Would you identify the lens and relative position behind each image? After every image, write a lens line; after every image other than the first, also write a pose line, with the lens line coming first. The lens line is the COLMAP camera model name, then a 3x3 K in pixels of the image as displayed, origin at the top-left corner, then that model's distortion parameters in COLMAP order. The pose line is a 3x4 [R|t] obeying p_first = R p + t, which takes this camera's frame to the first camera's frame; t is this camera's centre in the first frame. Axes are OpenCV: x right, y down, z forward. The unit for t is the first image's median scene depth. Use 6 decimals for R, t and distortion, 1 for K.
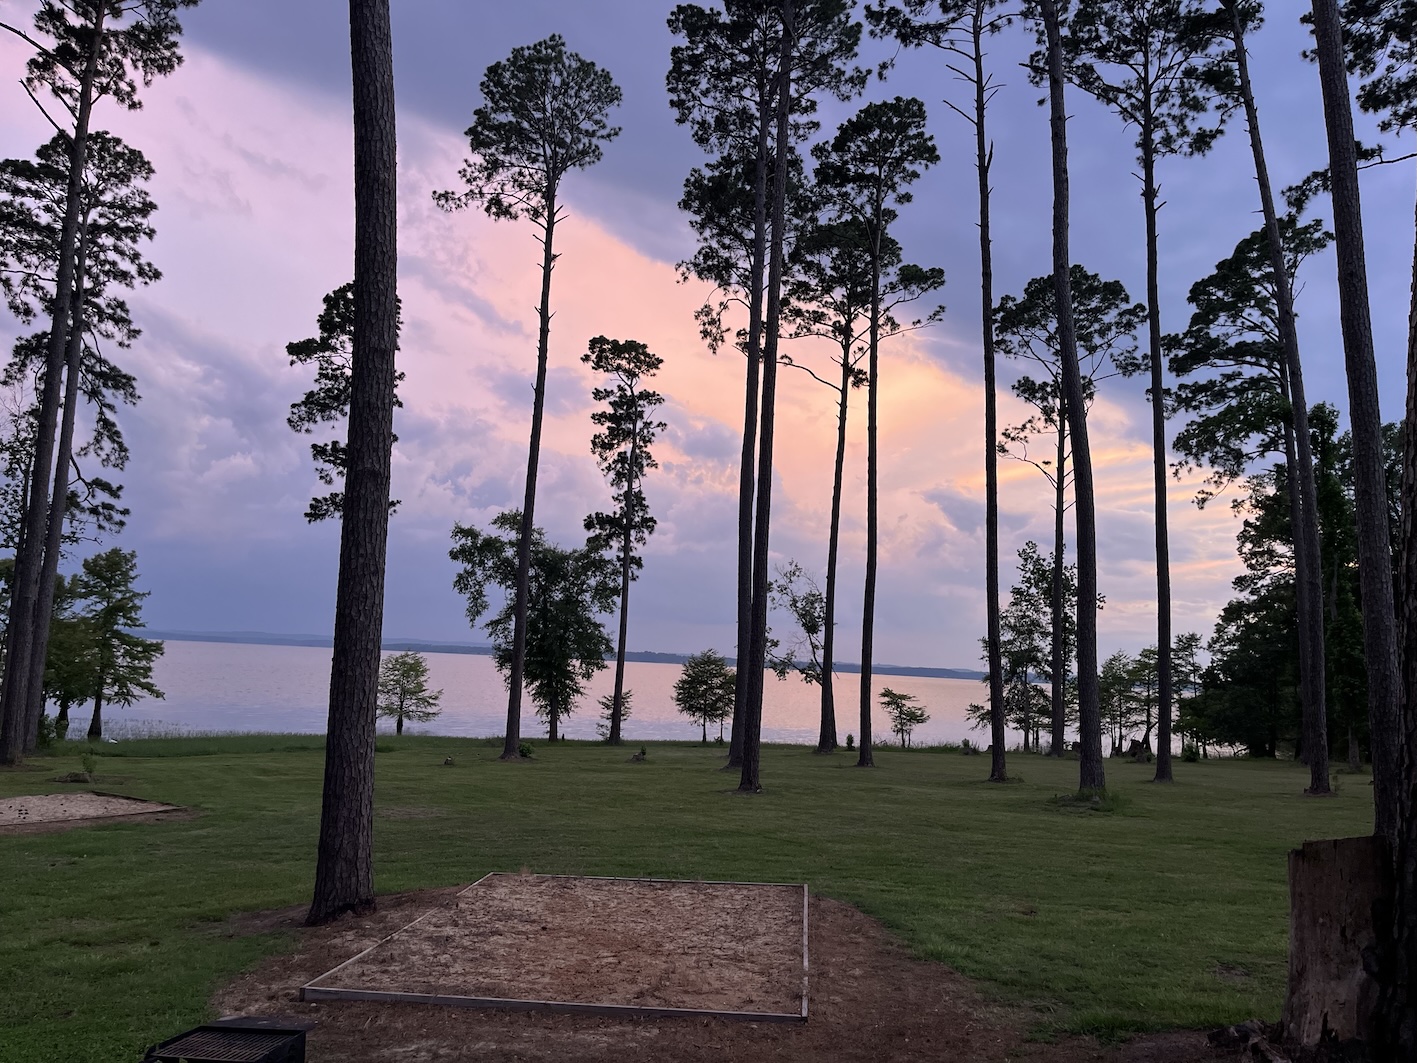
lens RADIAL K [[1067.4, 0, 705.4], [0, 1067.4, 541.6], [0, 0, 1]] dist [0.061739, -0.084268]
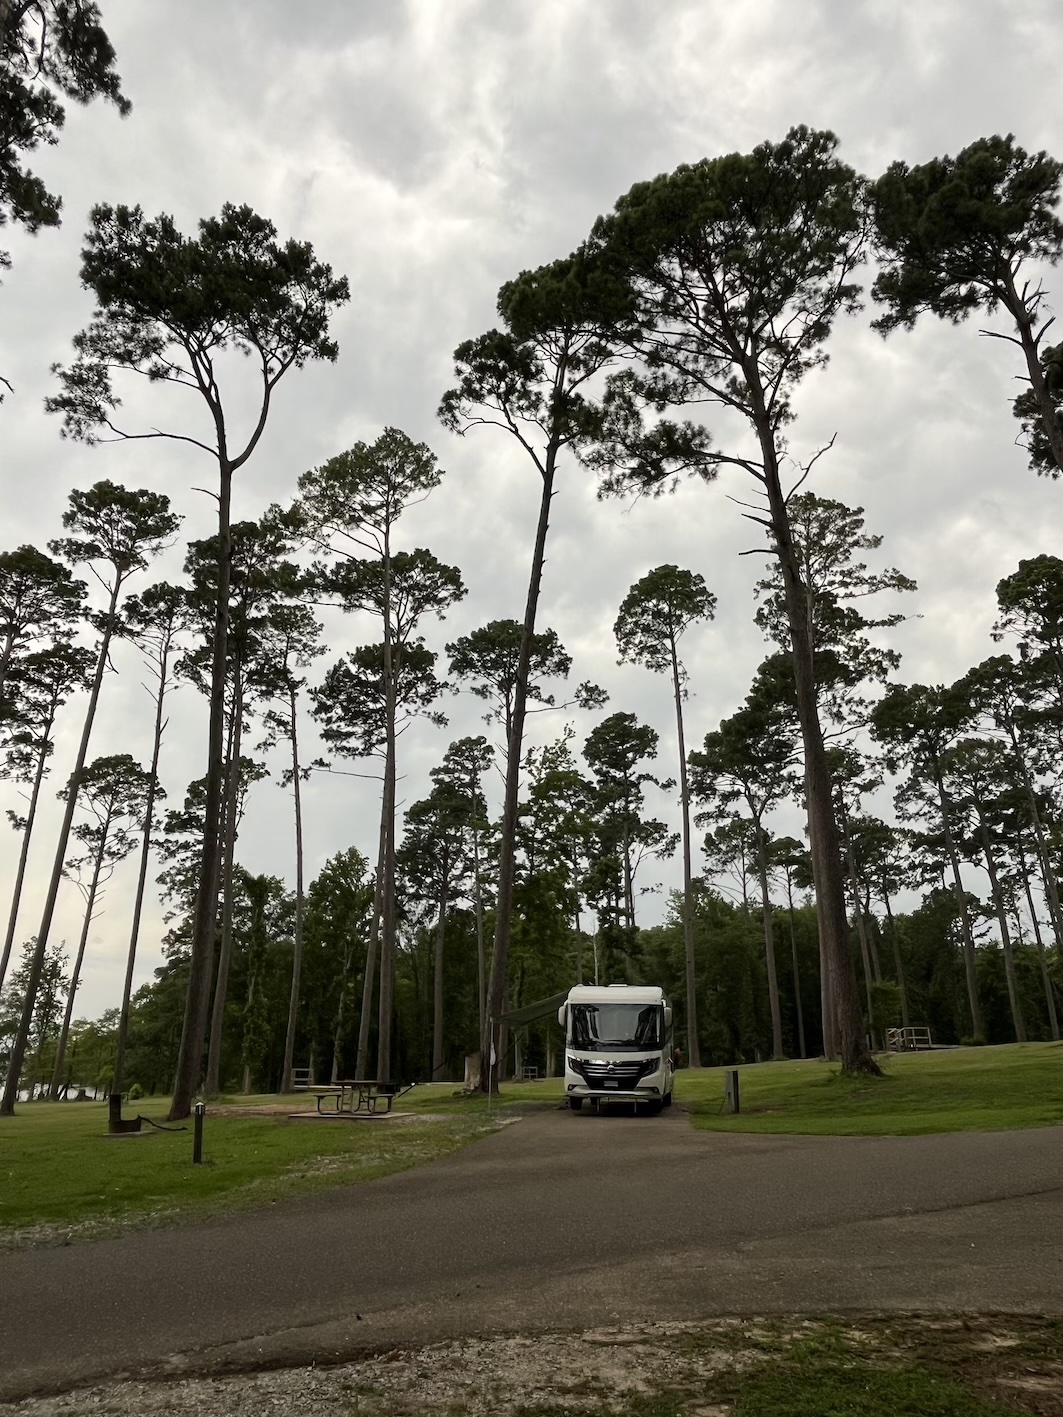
lens RADIAL K [[920.3, 0, 531.5], [0, 920.3, 708.5], [0, 0, 1]] dist [-0.002366, -0.000688]
pose [[0.574589, 0.256559, 0.777191, -0.374613], [-0.077306, 0.962365, -0.260533, -0.025169], [-0.814783, 0.089618, 0.572797, -0.237401]]
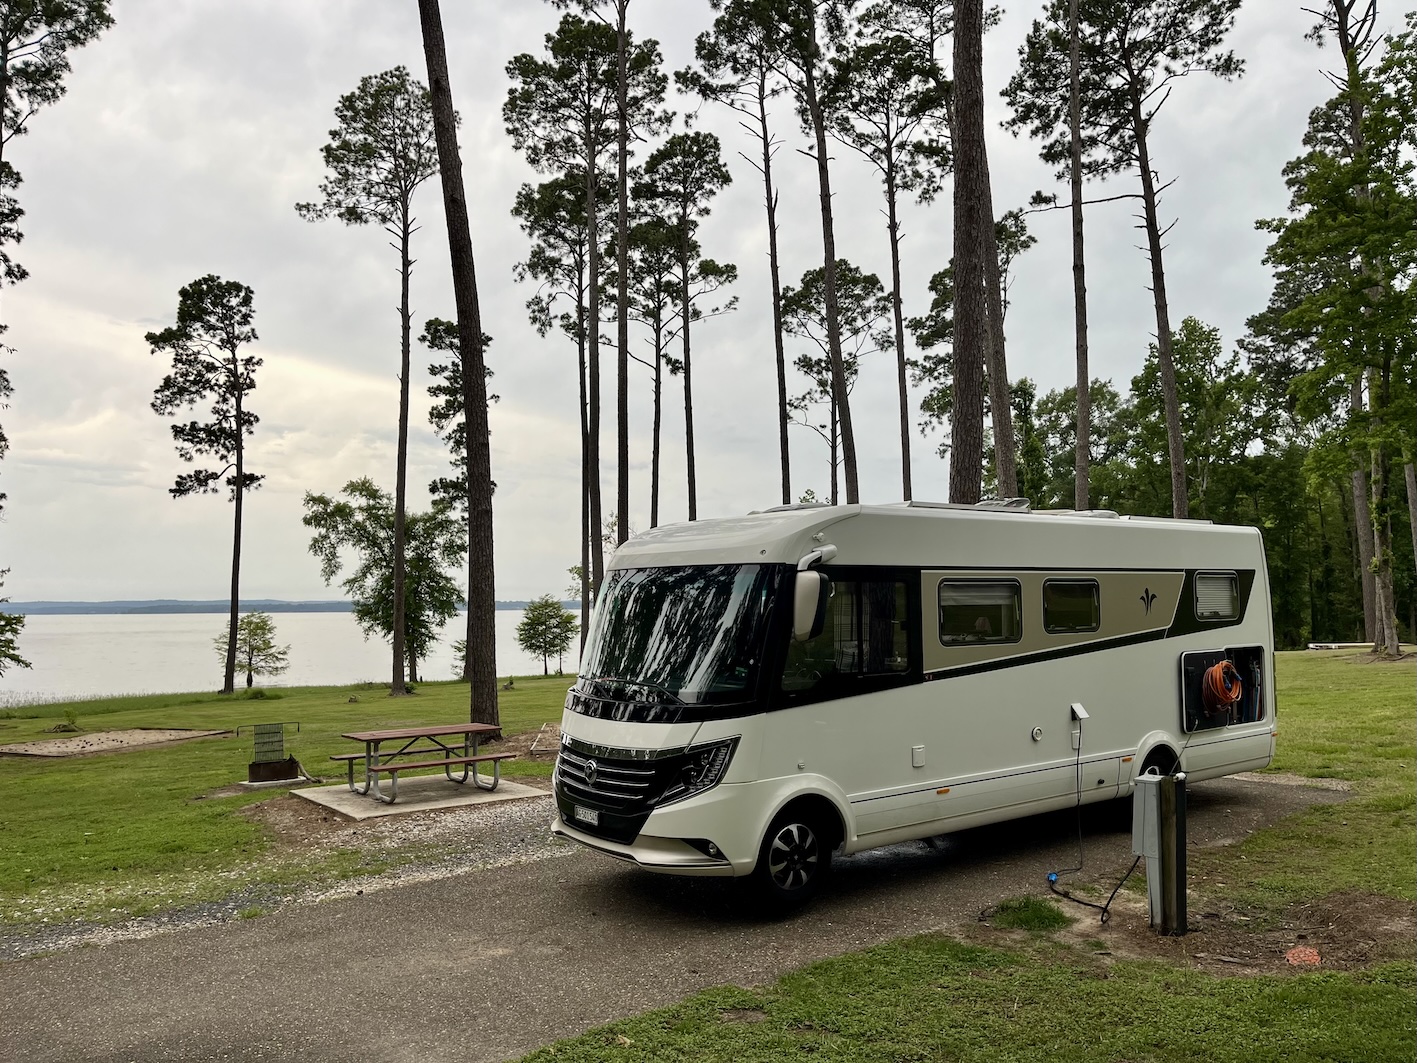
lens RADIAL K [[1079.8, 0, 708.5], [0, 1079.8, 531.5], [0, 0, 1]] dist [0.000203, -0.001379]
pose [[0.978985, -0.043461, 0.199248, -0.059095], [0.033844, 0.998103, 0.051421, -0.021617], [-0.201105, -0.043597, 0.978599, -0.177893]]
